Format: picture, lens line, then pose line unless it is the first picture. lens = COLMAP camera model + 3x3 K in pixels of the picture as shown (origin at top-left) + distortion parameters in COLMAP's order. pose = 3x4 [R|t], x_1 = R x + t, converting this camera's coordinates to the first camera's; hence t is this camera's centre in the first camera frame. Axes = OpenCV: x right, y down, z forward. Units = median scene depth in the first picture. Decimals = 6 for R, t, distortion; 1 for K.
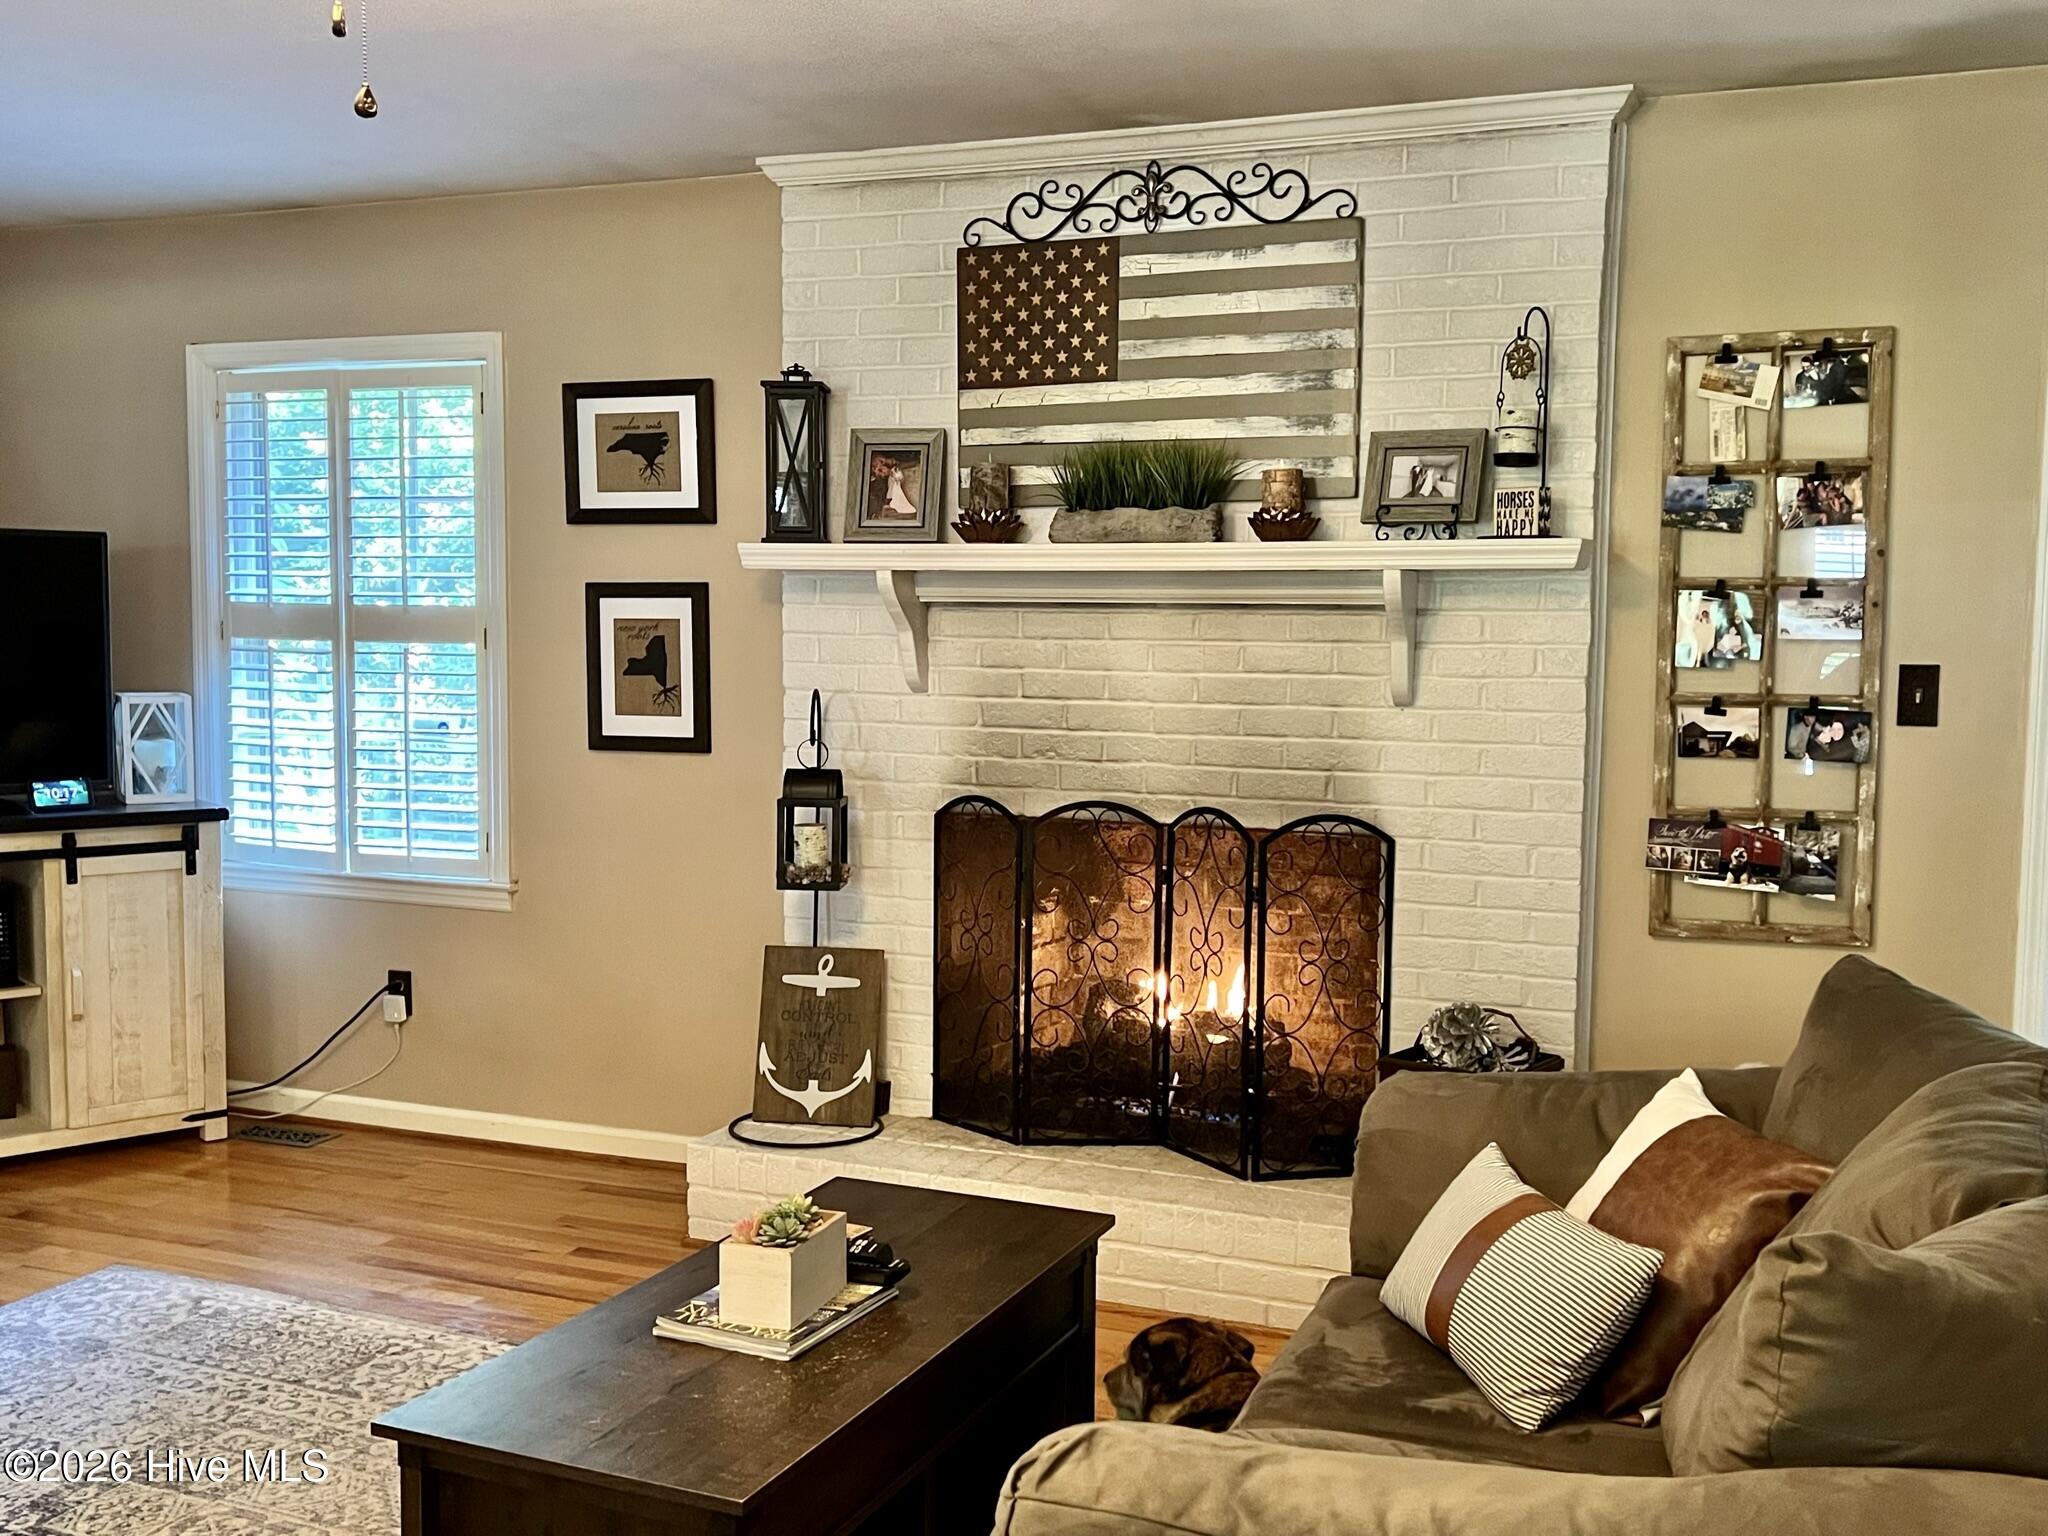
lens RADIAL K [[1989.5, 0, 1031.9], [0, 1989.5, 798.3], [0, 0, 1]] dist [0.052643, 0.000000]
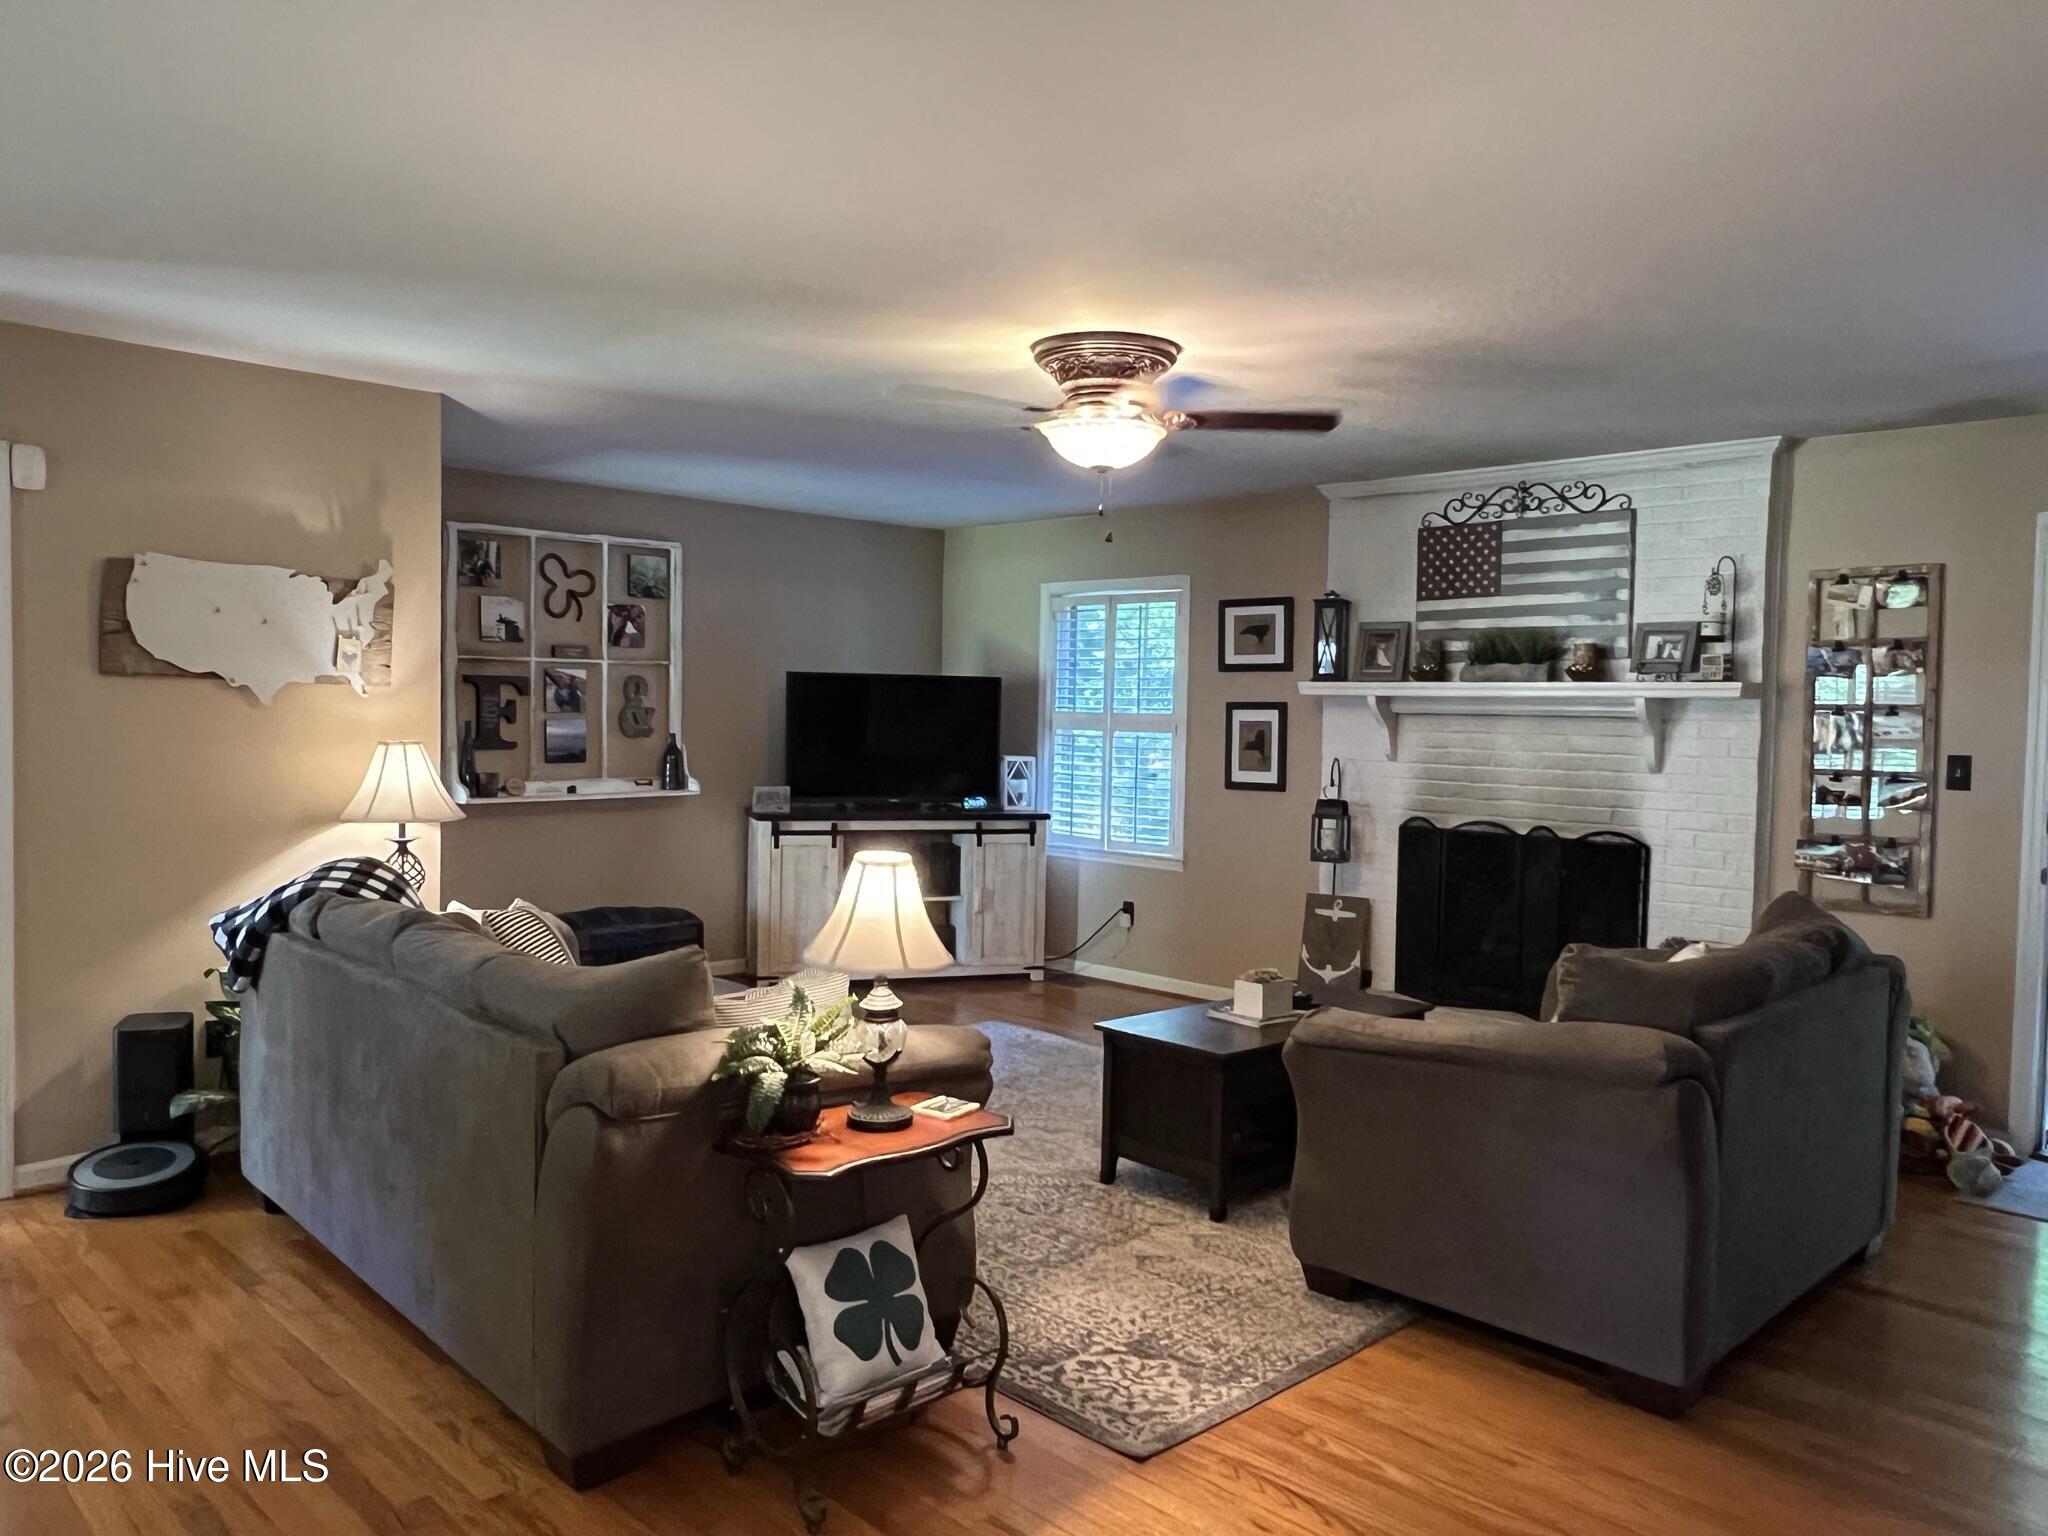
lens RADIAL K [[1450.7, 0, 1024.0], [0, 1450.7, 769.5], [0, 0, 1]] dist [0.010094, 0.002741]
pose [[0.921205, 0.024367, -0.388313, 0.160316], [-0.047020, 0.997694, -0.048941, 0.039500], [0.386225, 0.063344, 0.920227, -0.405829]]
